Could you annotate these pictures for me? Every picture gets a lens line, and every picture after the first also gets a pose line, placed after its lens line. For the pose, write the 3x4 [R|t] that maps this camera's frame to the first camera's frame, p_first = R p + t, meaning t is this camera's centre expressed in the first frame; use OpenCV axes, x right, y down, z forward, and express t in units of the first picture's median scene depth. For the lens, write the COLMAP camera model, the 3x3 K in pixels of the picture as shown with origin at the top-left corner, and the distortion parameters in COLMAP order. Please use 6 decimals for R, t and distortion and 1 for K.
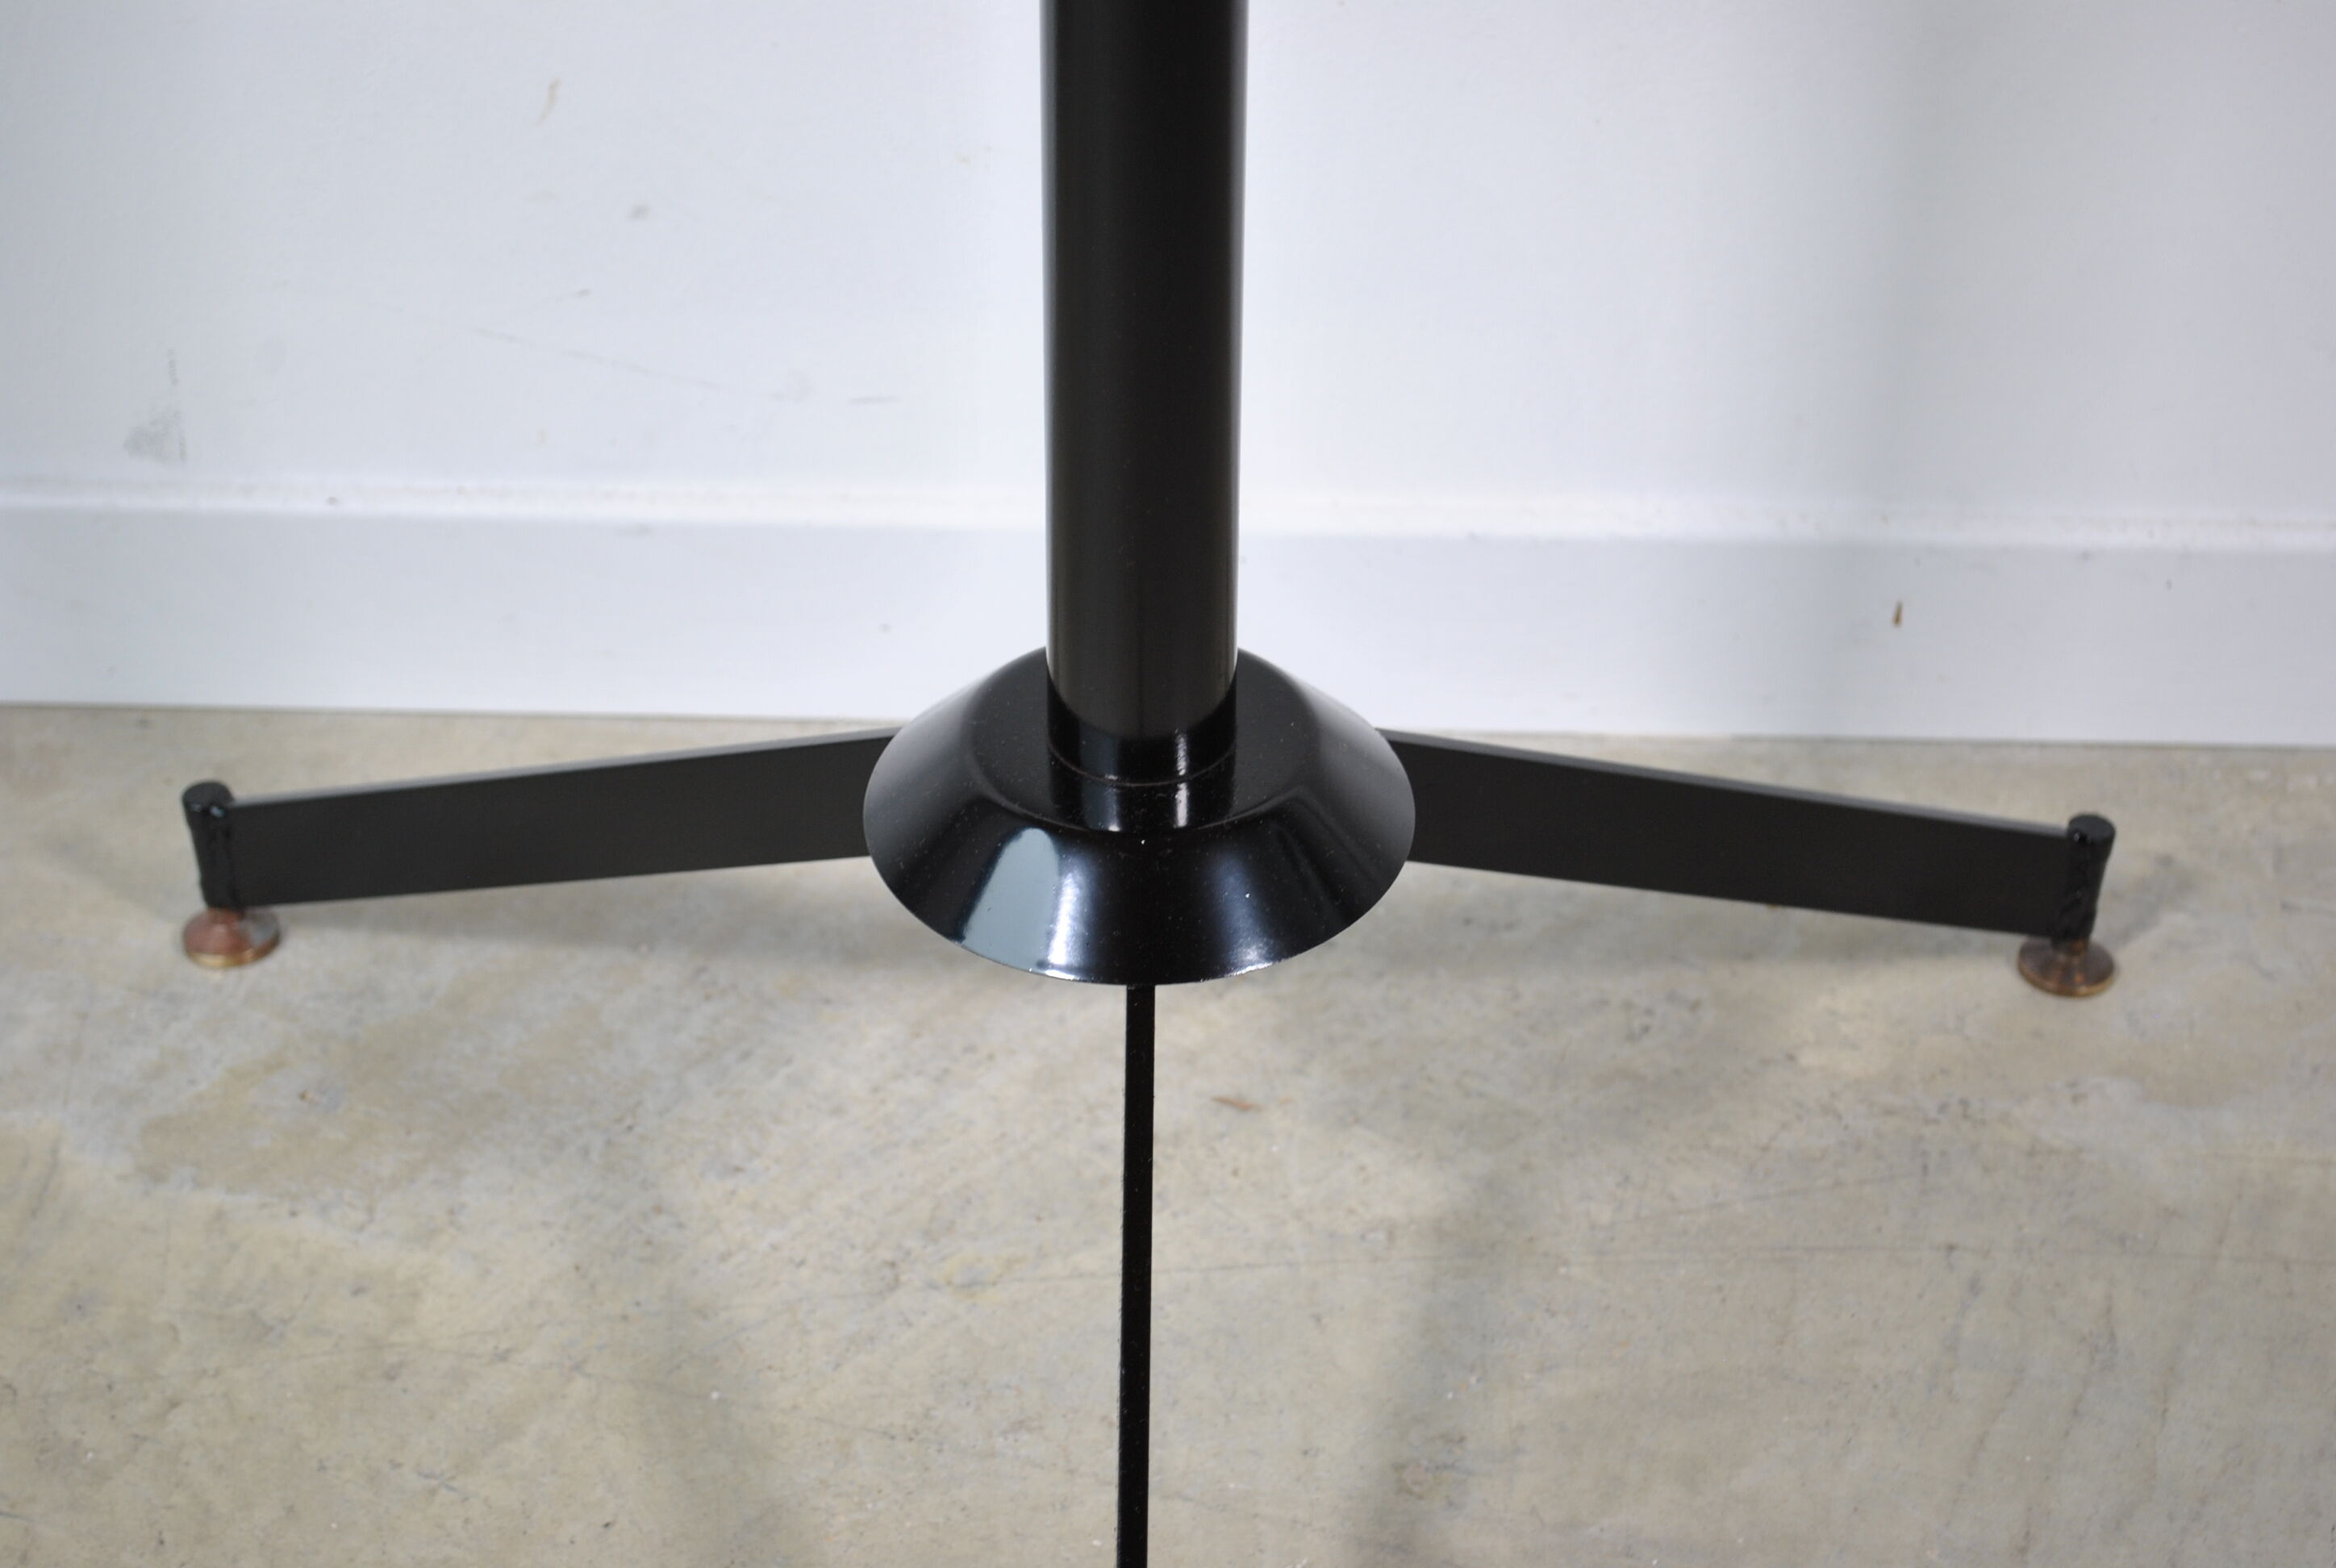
lens RADIAL K [[4495.0, 0, 1168.0], [0, 4495.0, 784.0], [0, 0, 1]] dist [0.022781, 0.014006]
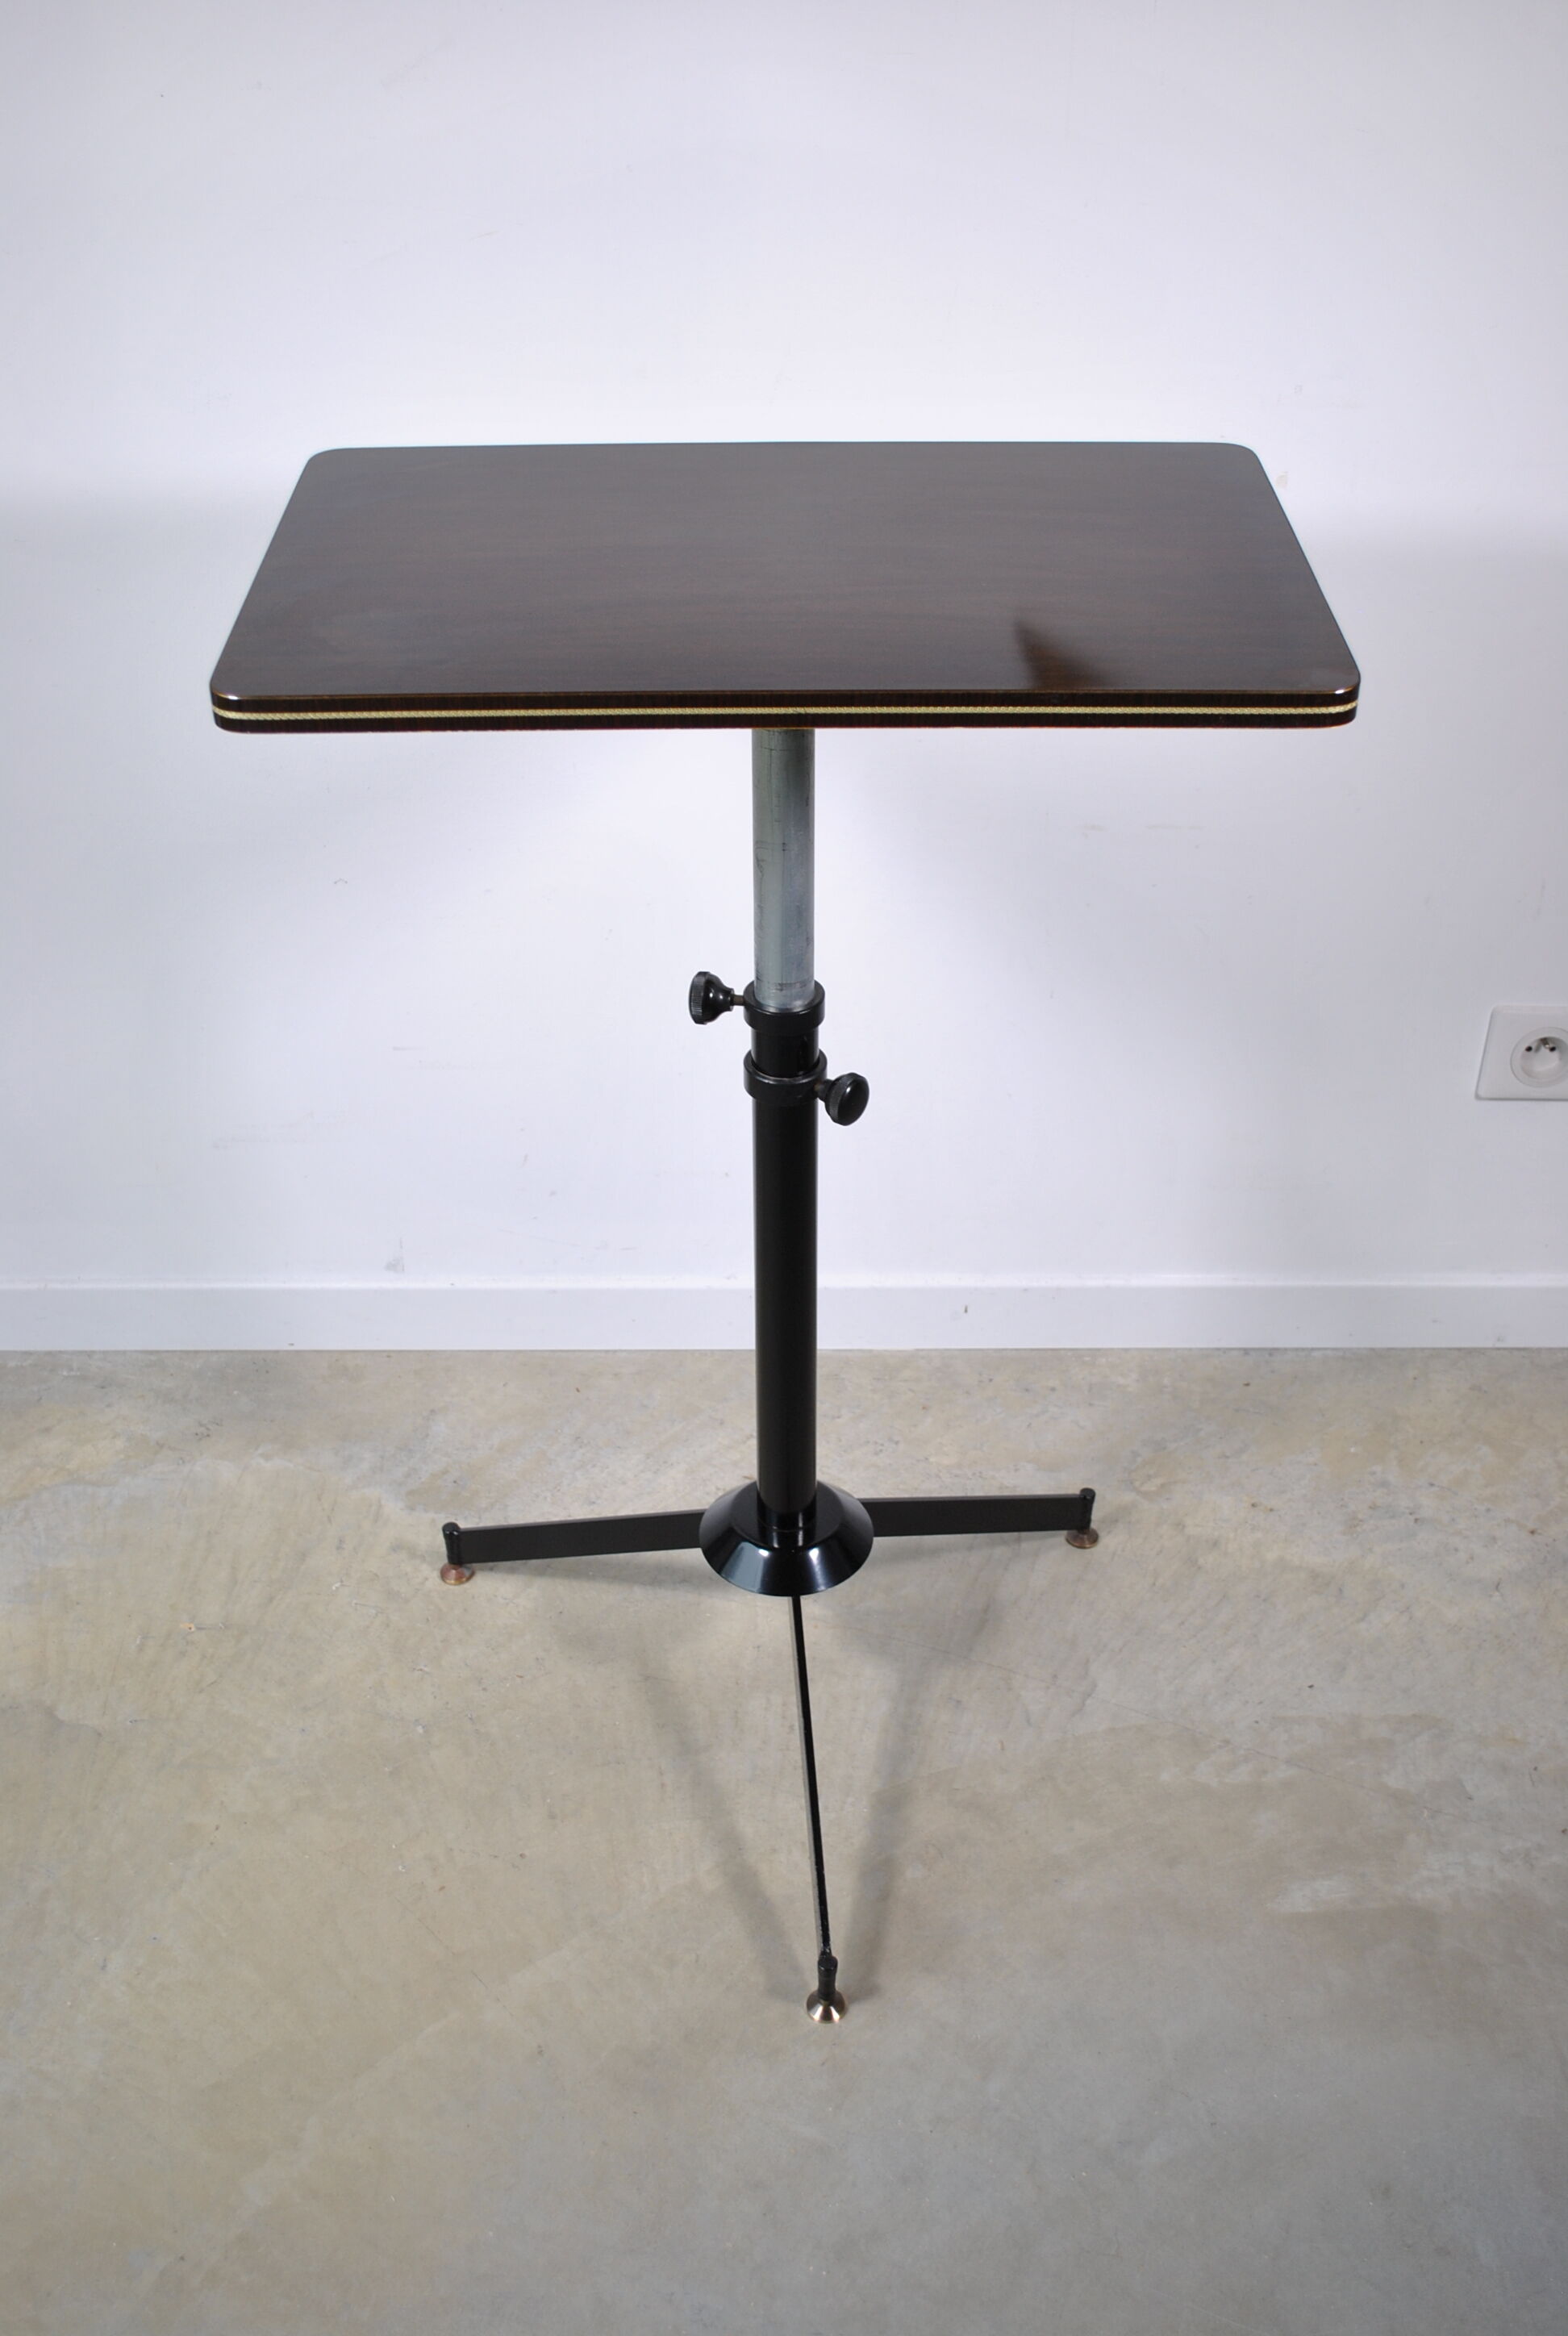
lens RADIAL K [[2558.4, 0, 784.0], [0, 2558.4, 1168.0], [0, 0, 1]] dist [-0.060256, 0.035971]
pose [[0.999705, -0.021096, 0.012004, 0.022474], [0.021426, 0.999375, -0.028107, -0.097797], [-0.011404, 0.028356, 0.999533, -0.819096]]
